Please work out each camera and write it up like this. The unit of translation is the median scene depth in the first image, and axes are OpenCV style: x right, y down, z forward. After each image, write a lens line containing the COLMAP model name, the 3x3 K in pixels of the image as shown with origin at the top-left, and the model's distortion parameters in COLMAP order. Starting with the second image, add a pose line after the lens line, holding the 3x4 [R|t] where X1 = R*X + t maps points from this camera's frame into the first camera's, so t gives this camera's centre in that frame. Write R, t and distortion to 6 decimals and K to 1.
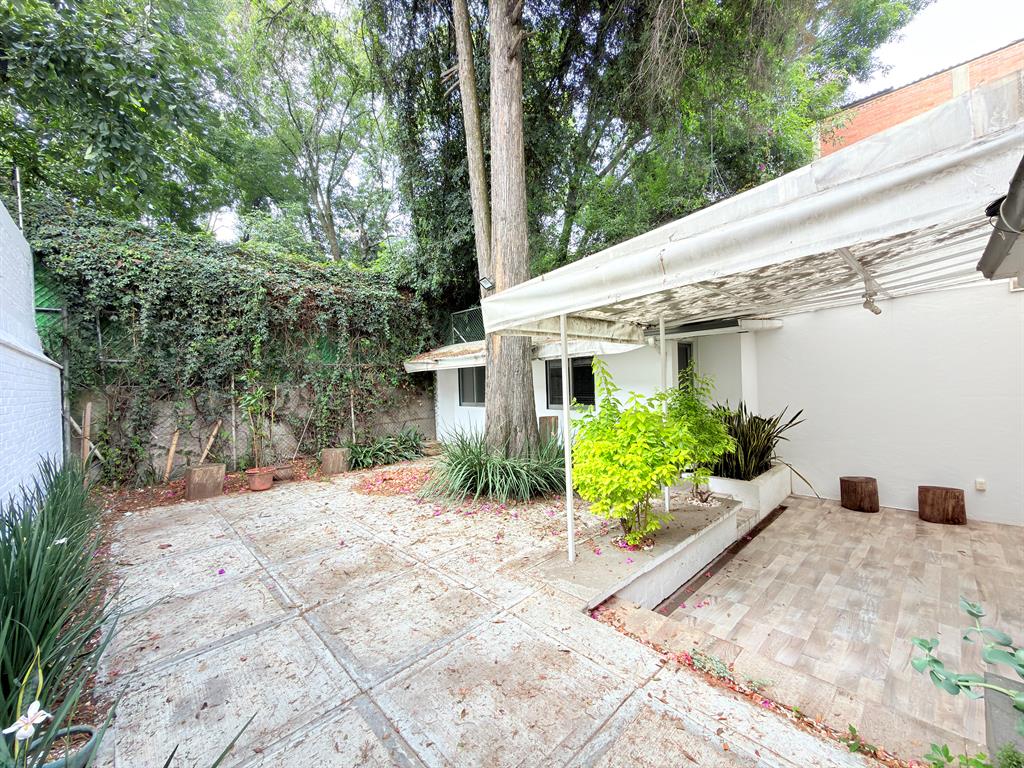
lens RADIAL K [[408.4, 0, 511.2], [0, 408.4, 384.1], [0, 0, 1]] dist [-0.000940, -0.000430]
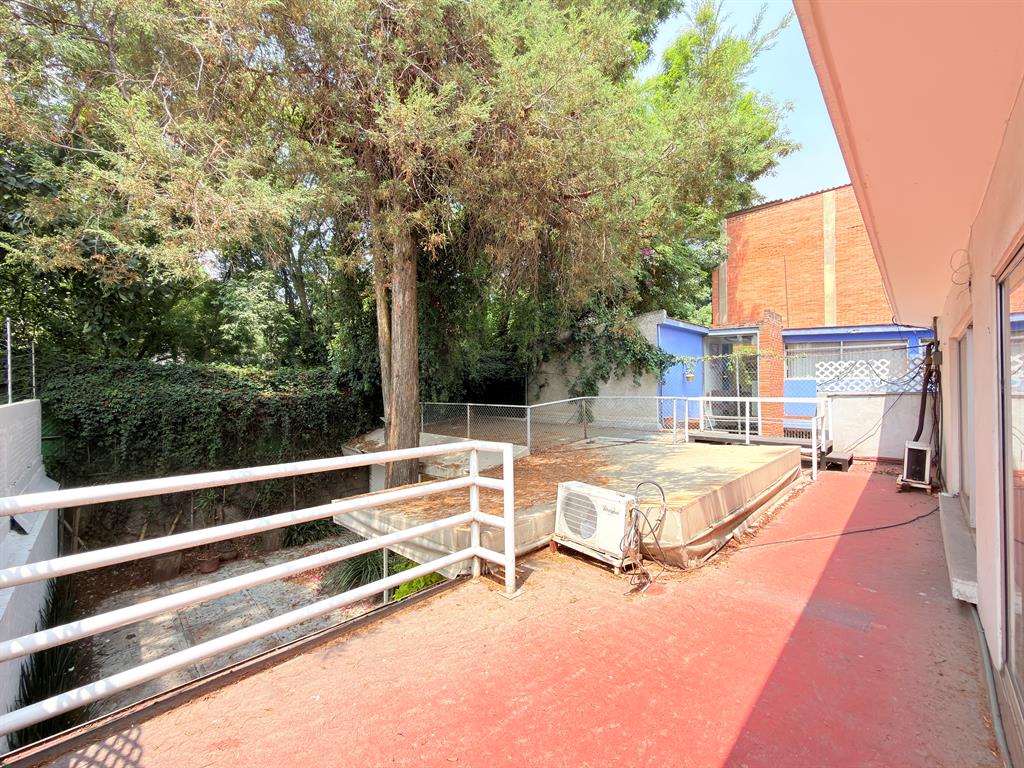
lens RADIAL K [[408.4, 0, 513.1], [0, 408.4, 384.1], [0, 0, 1]] dist [-0.000940, -0.000430]
pose [[0.999180, 0.027961, 0.029294, 0.318826], [-0.027531, 0.999509, -0.014965, -0.356351], [-0.029698, 0.014146, 0.999459, -0.362335]]
